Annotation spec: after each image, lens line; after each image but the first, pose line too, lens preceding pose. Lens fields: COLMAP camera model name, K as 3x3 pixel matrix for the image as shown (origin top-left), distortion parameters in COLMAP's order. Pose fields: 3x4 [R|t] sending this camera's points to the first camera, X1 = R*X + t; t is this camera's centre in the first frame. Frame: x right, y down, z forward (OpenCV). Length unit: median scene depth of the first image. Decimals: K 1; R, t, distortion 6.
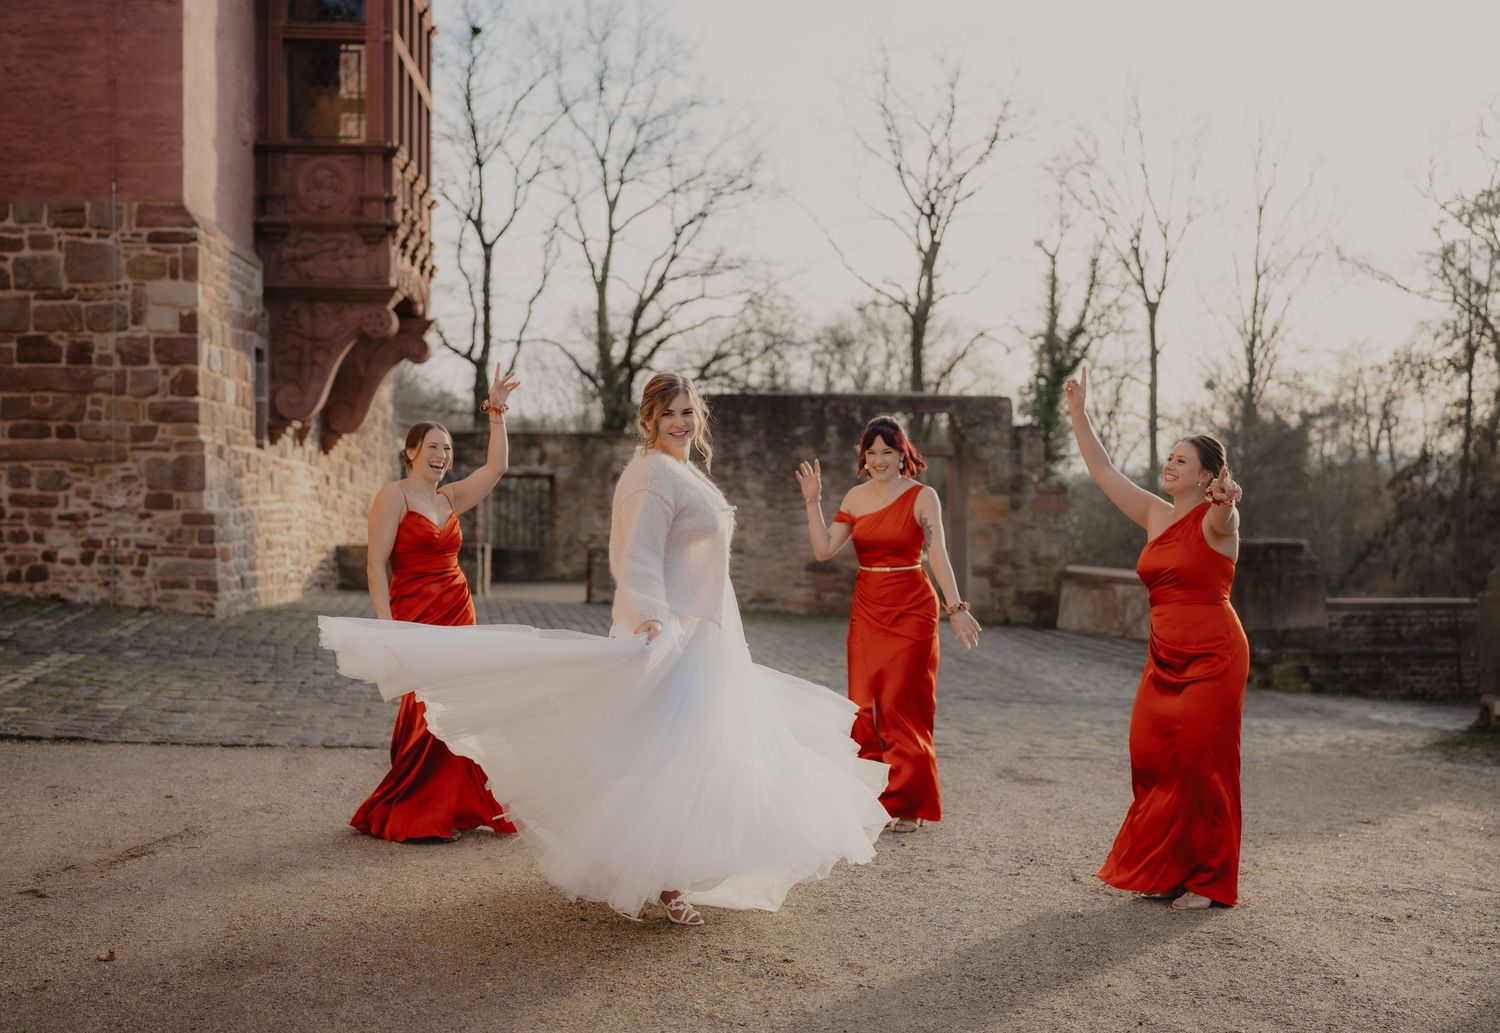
lens RADIAL K [[1817.3, 0, 790.1], [0, 1817.3, 531.5], [0, 0, 1]] dist [-0.061671, 0.195074]
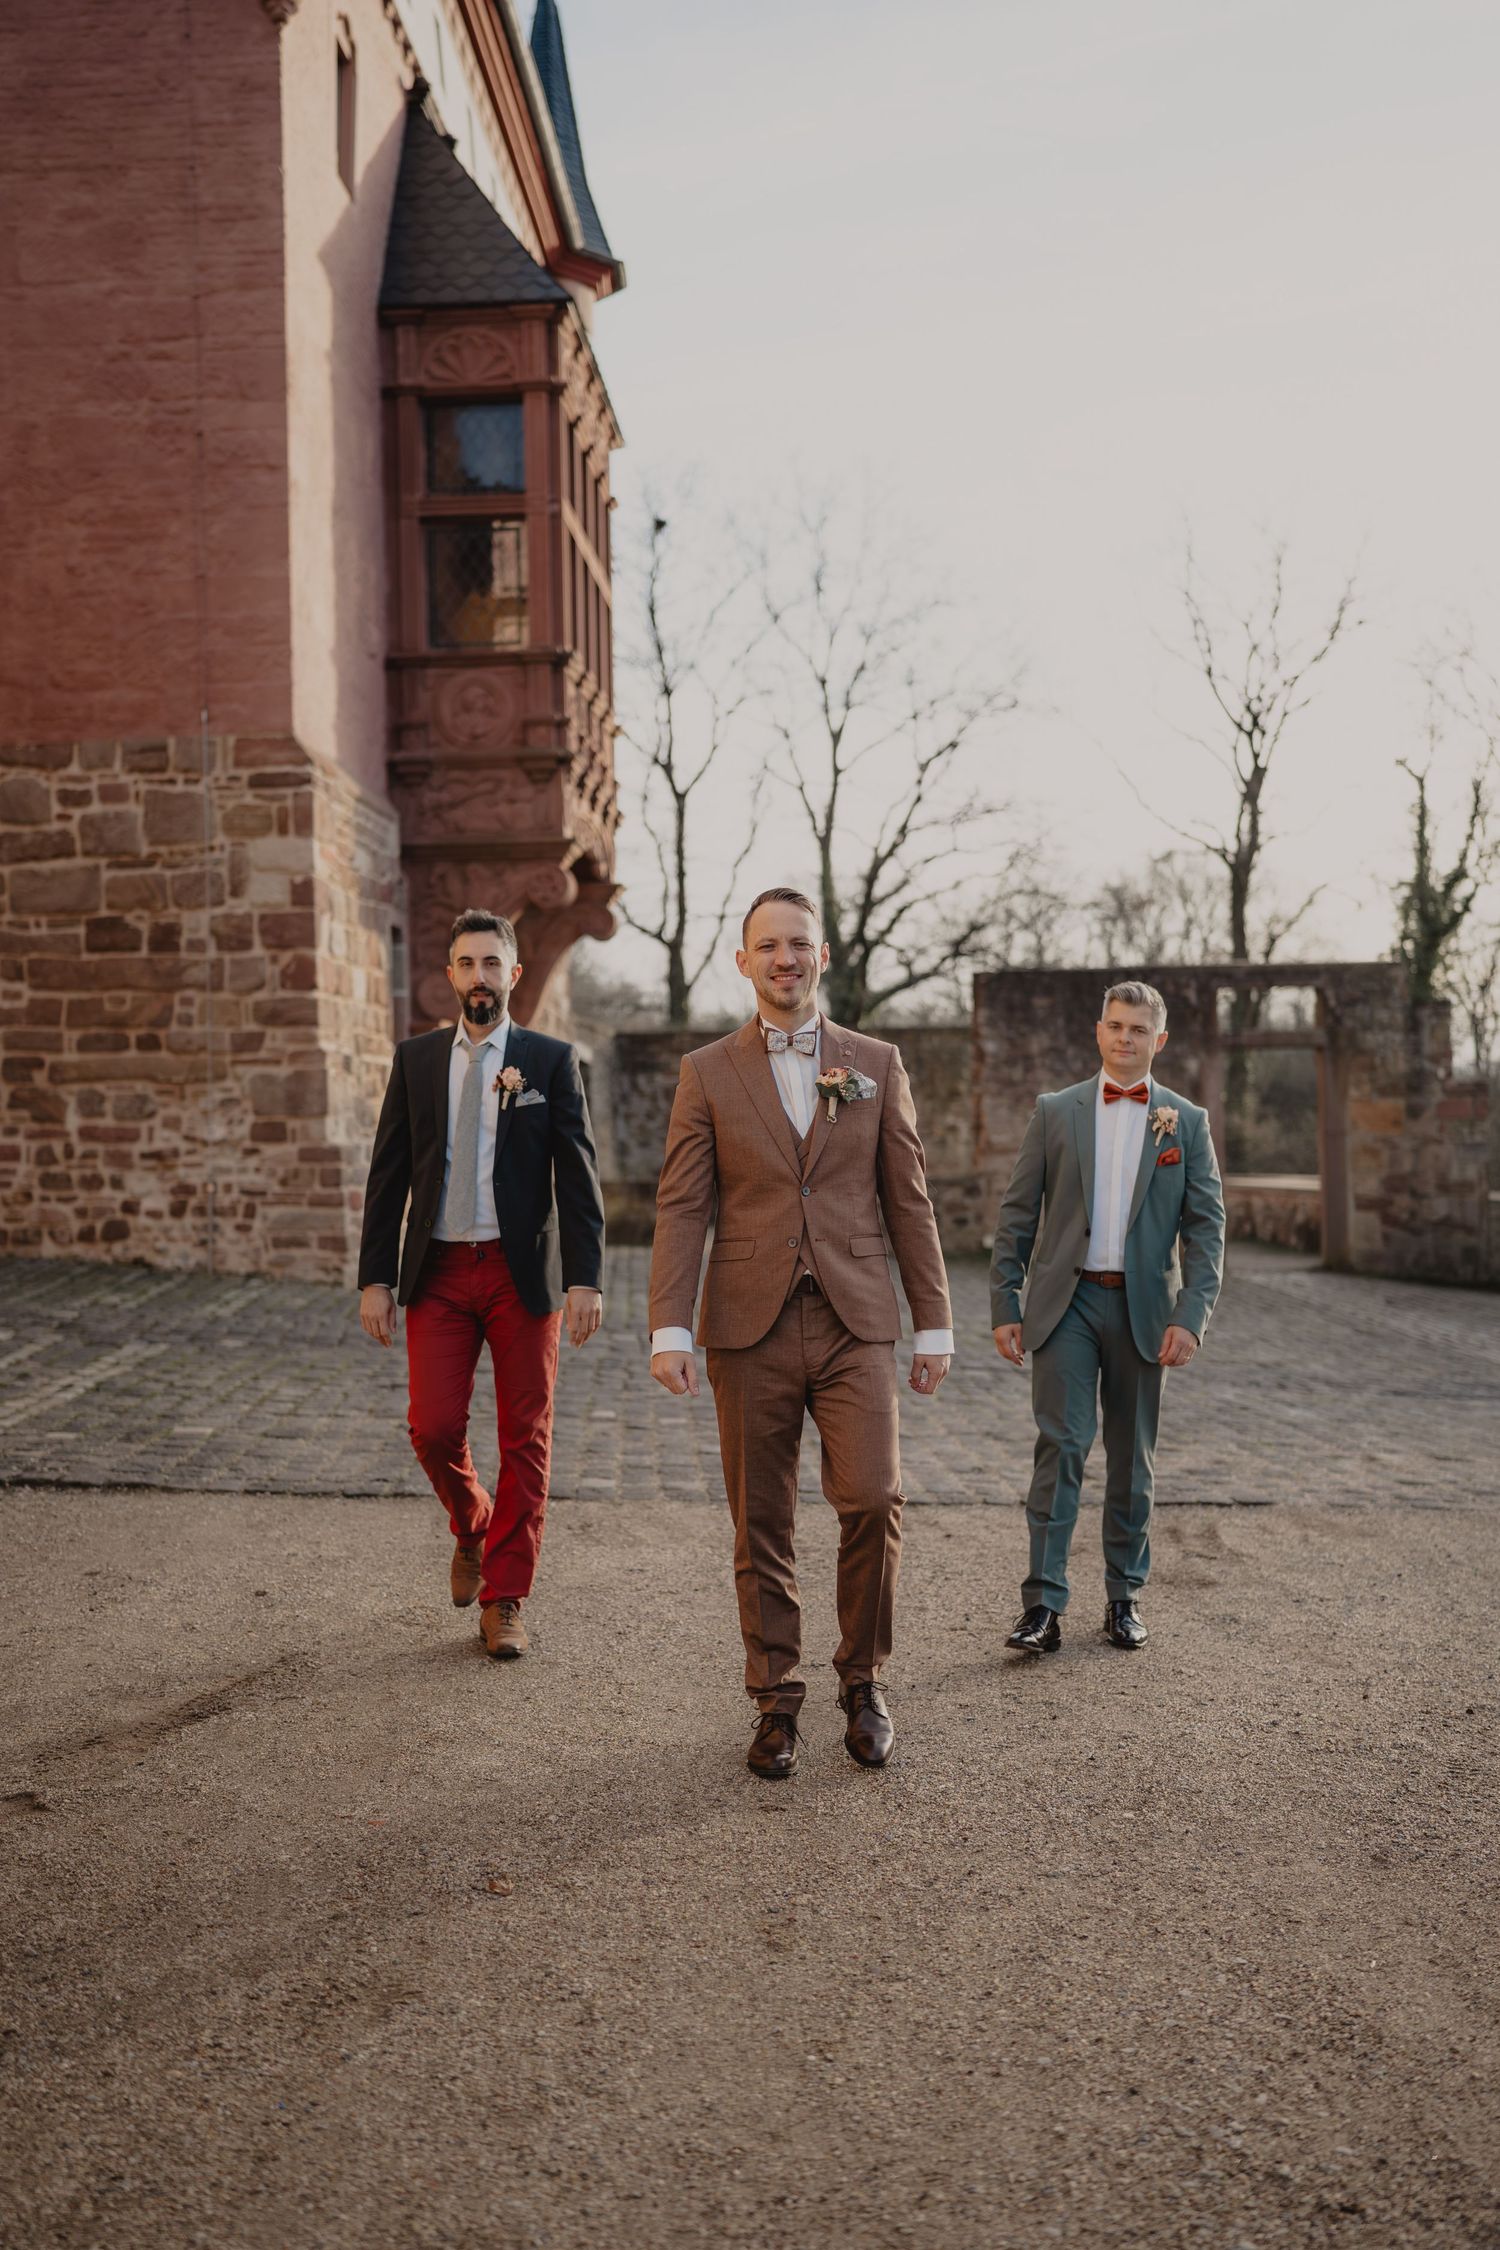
lens RADIAL K [[2265.6, 0, 750.0], [0, 2265.6, 1125.0], [0, 0, 1]] dist [-0.037226, 0.176993]
pose [[0.990772, -0.021084, -0.133891, -0.021689], [0.019504, 0.999724, -0.013102, -0.002803], [0.134130, 0.010369, 0.990910, 0.082487]]
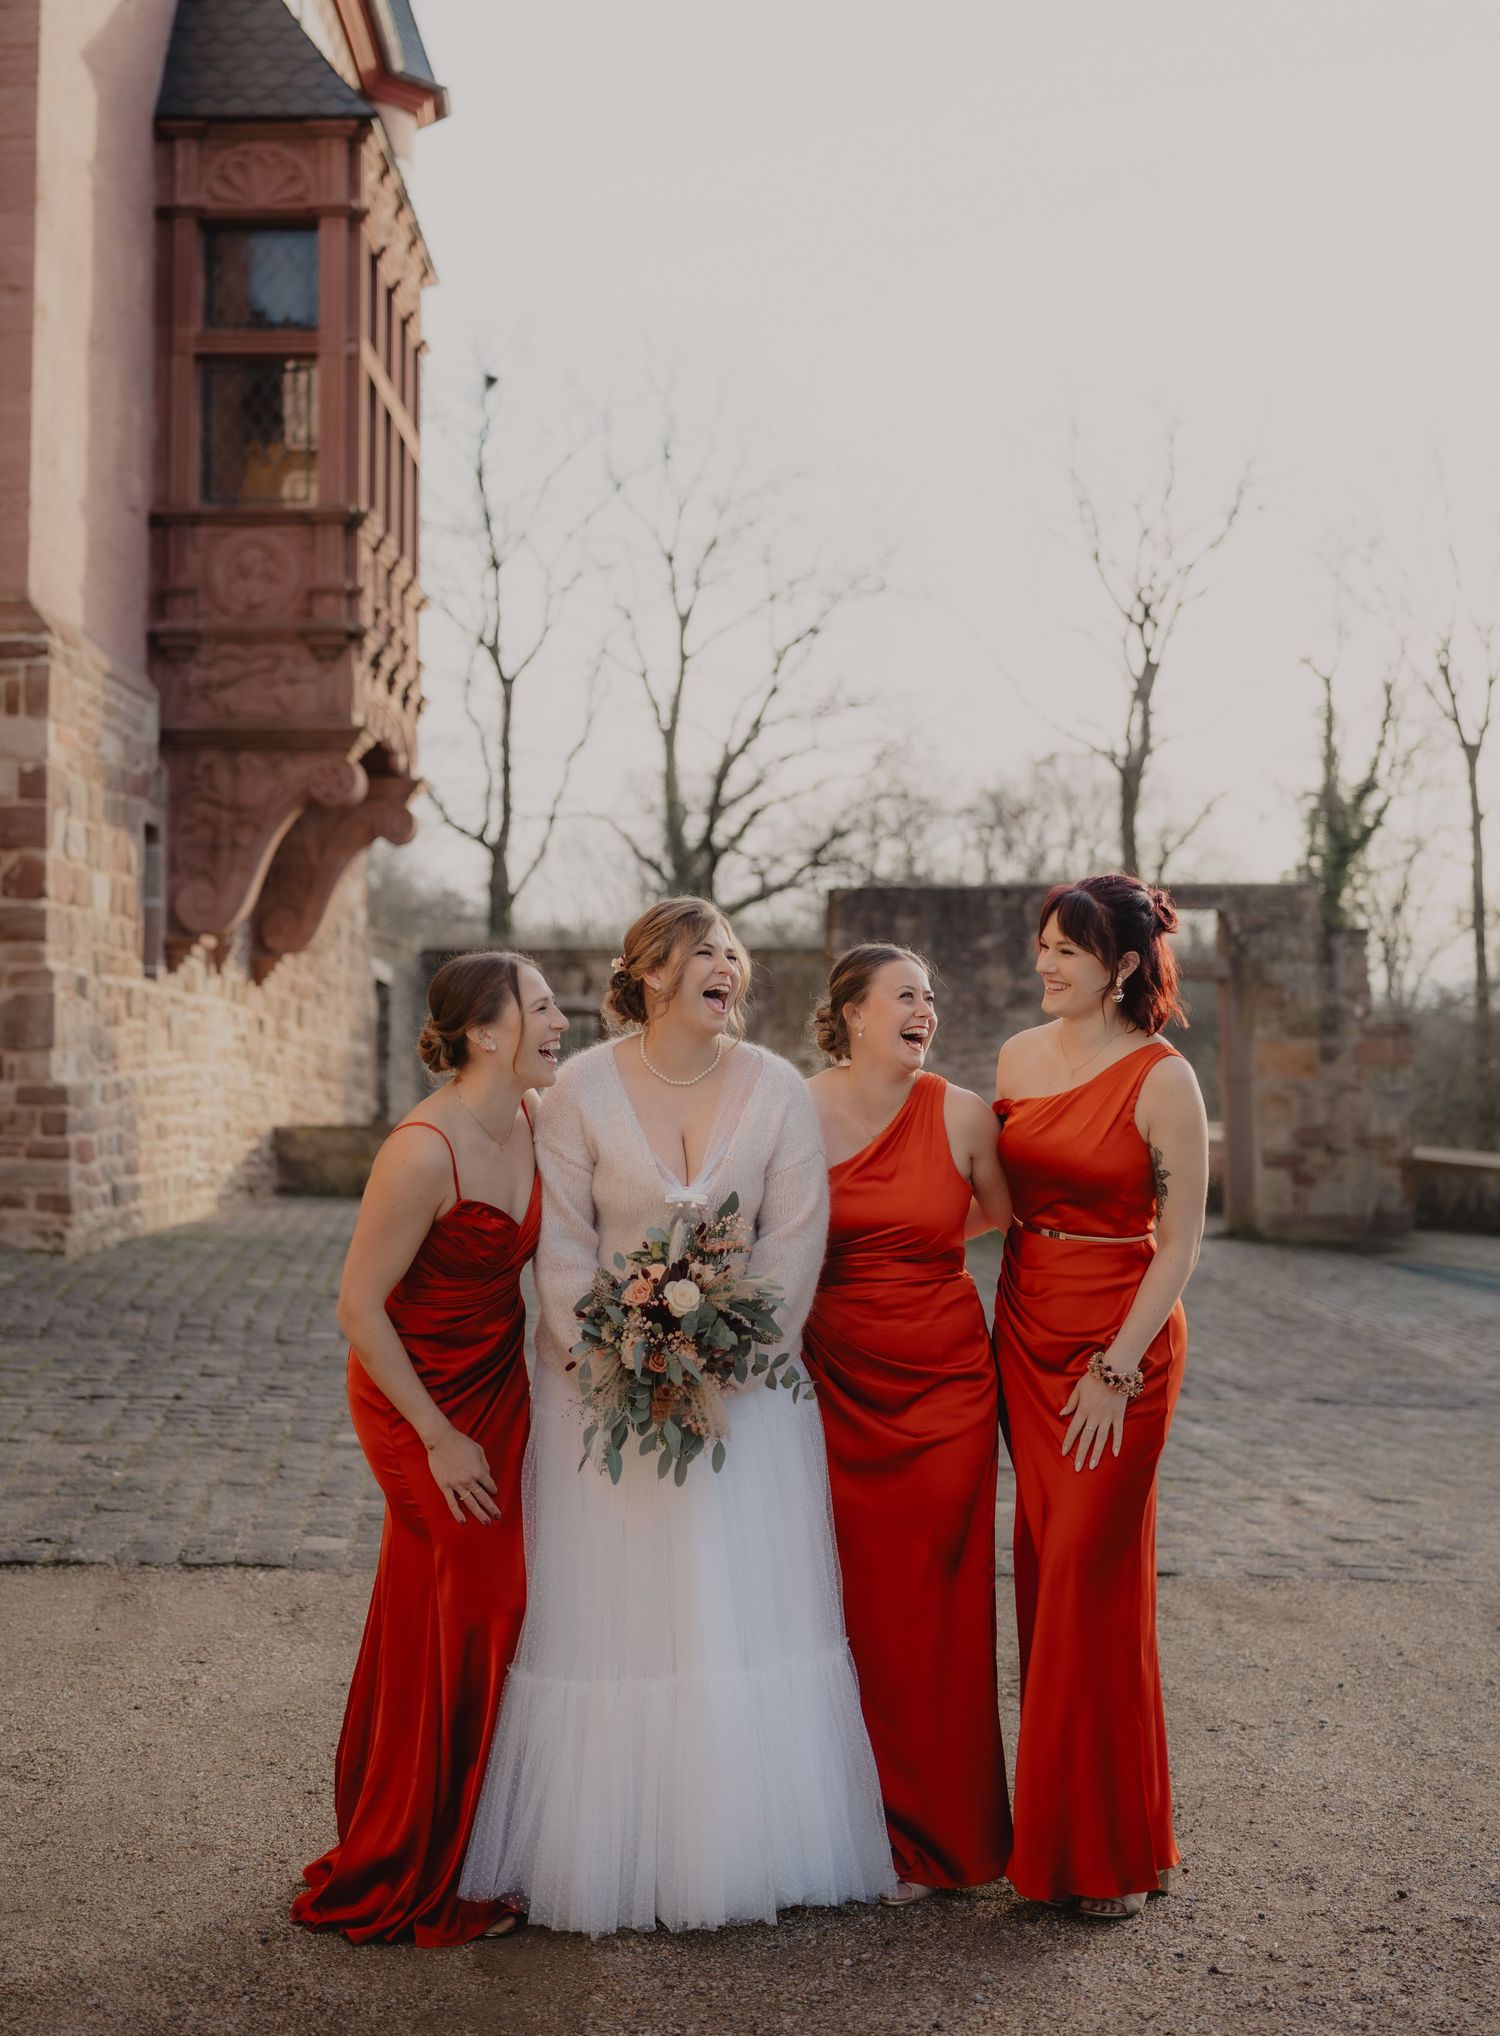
lens RADIAL K [[2518.8, 0, 745.9], [0, 2518.8, 832.4], [0, 0, 1]] dist [-0.027532, 0.083665]
pose [[0.997385, -0.015390, -0.070616, -0.019048], [0.008414, 0.995147, -0.098043, -0.008526], [0.071782, 0.097193, 0.992674, 0.125320]]
